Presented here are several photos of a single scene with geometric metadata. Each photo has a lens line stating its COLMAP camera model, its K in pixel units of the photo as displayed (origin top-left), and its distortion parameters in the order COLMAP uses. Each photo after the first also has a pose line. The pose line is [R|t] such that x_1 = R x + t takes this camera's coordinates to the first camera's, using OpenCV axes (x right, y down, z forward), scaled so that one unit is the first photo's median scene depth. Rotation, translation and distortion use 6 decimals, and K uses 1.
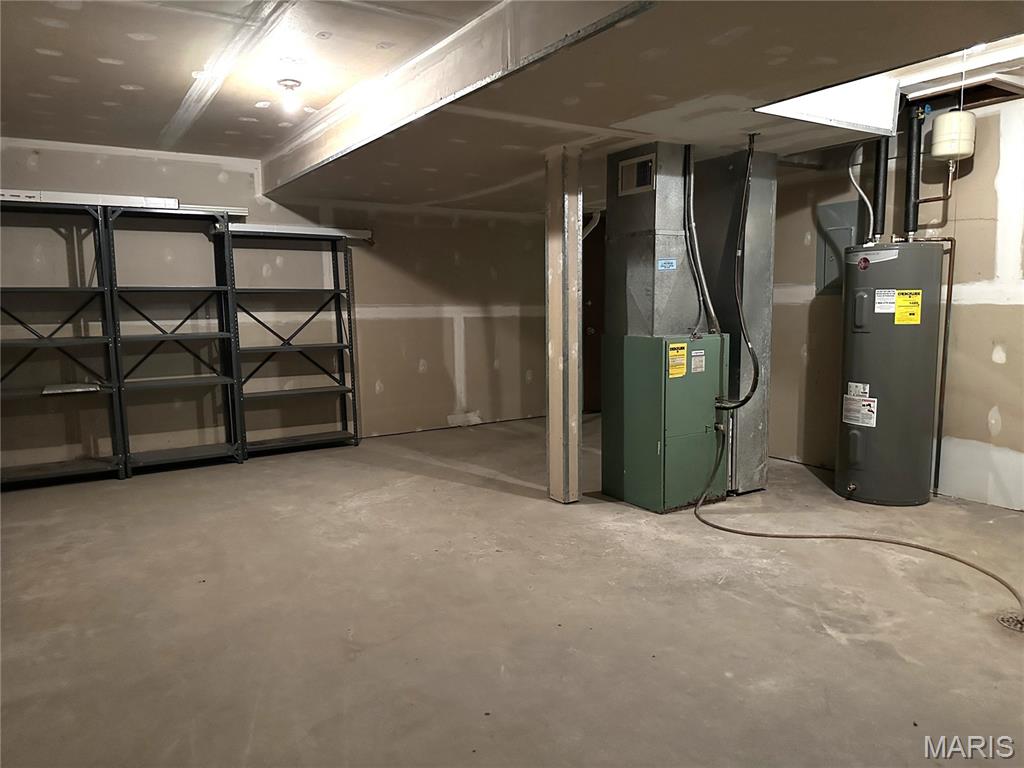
lens RADIAL K [[714.1, 0, 512.0], [0, 714.1, 384.0], [0, 0, 1]] dist [0.166466, -0.243192]
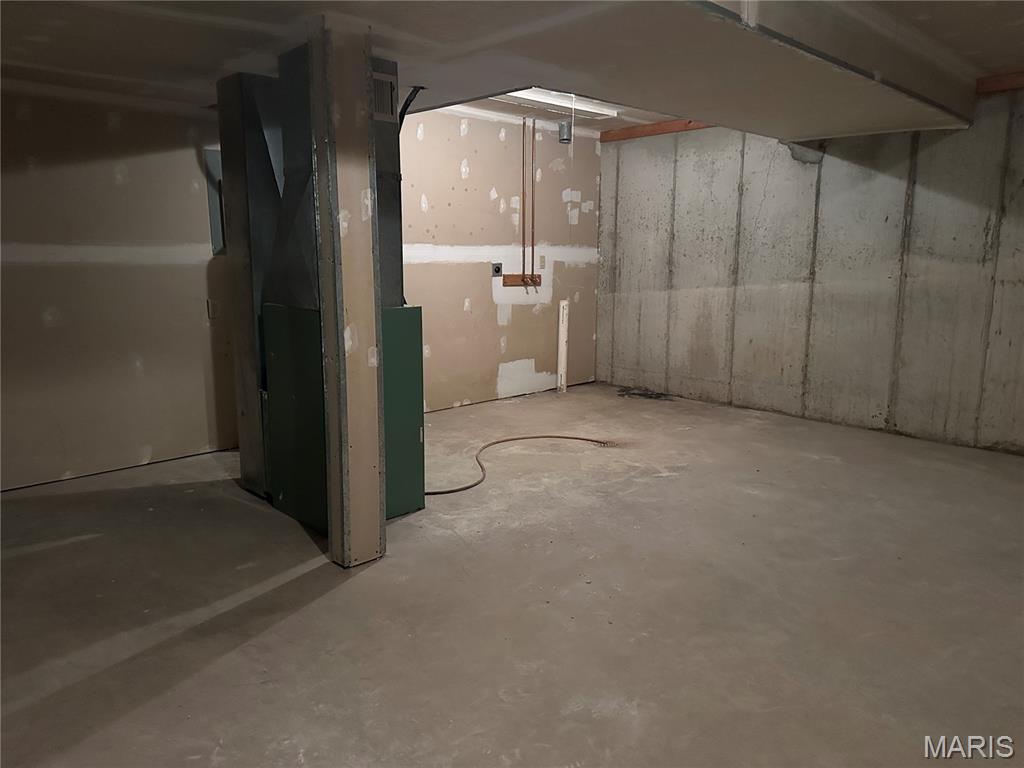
lens RADIAL K [[714.1, 0, 512.0], [0, 714.1, 384.0], [0, 0, 1]] dist [0.166466, -0.243192]
pose [[-0.199862, -0.167997, 0.965315, -0.736360], [0.113033, 0.974661, 0.193026, -0.143427], [-0.973282, 0.147691, -0.175809, 1.195013]]
